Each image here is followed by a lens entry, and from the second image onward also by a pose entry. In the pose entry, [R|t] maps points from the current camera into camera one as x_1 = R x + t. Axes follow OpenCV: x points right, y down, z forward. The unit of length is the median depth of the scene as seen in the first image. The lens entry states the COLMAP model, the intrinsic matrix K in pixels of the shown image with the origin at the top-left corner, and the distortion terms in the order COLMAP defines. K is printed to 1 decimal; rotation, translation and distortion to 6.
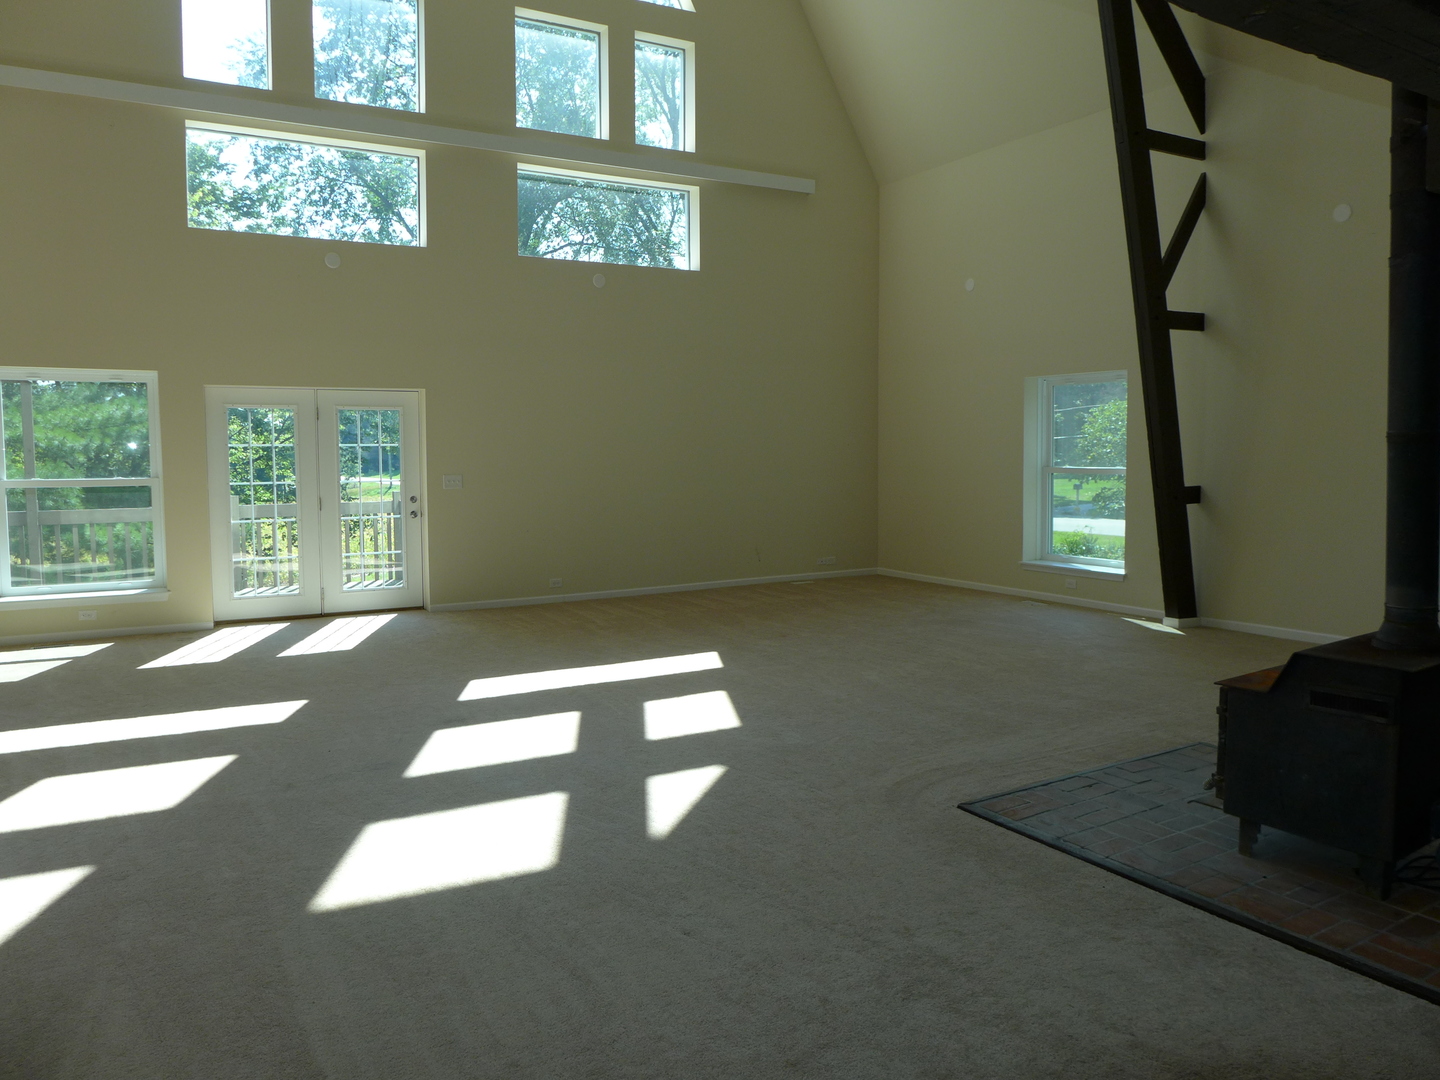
lens RADIAL K [[1025.5, 0, 717.4], [0, 1025.5, 536.2], [0, 0, 1]] dist [-0.053157, 0.009047]
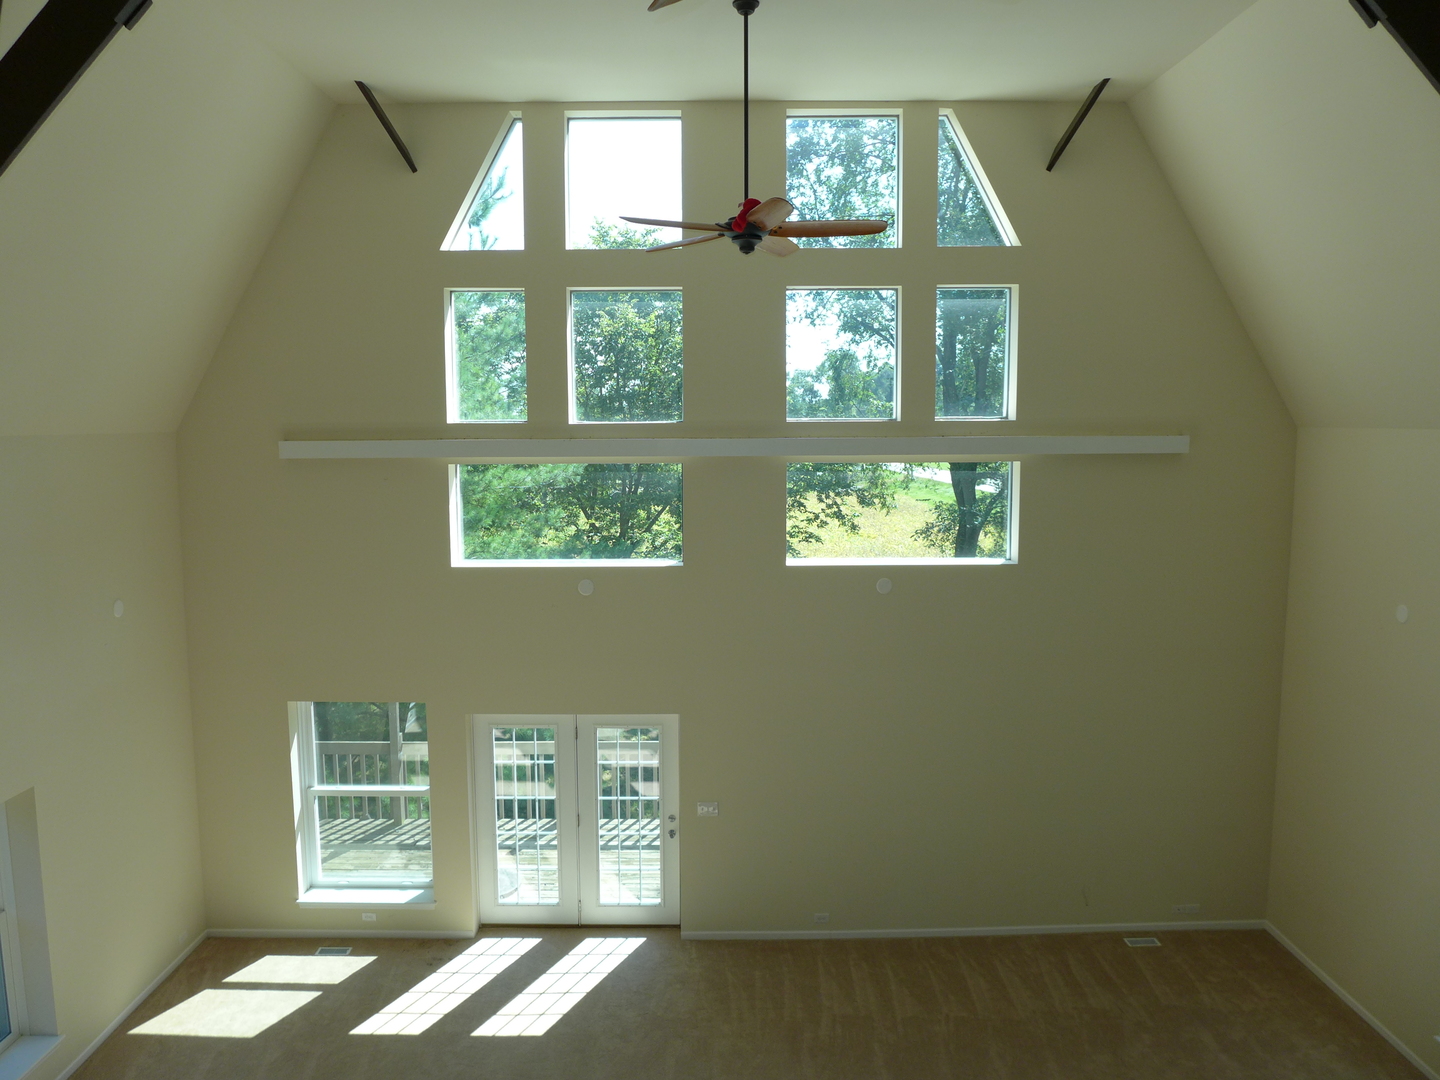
lens RADIAL K [[1025.5, 0, 722.7], [0, 1025.5, 542.0], [0, 0, 1]] dist [-0.053157, 0.009047]
pose [[0.862444, 0.054309, -0.503230, 0.196972], [-0.041230, 0.998461, 0.037095, -0.312209], [0.504470, -0.011245, 0.863356, 0.191947]]
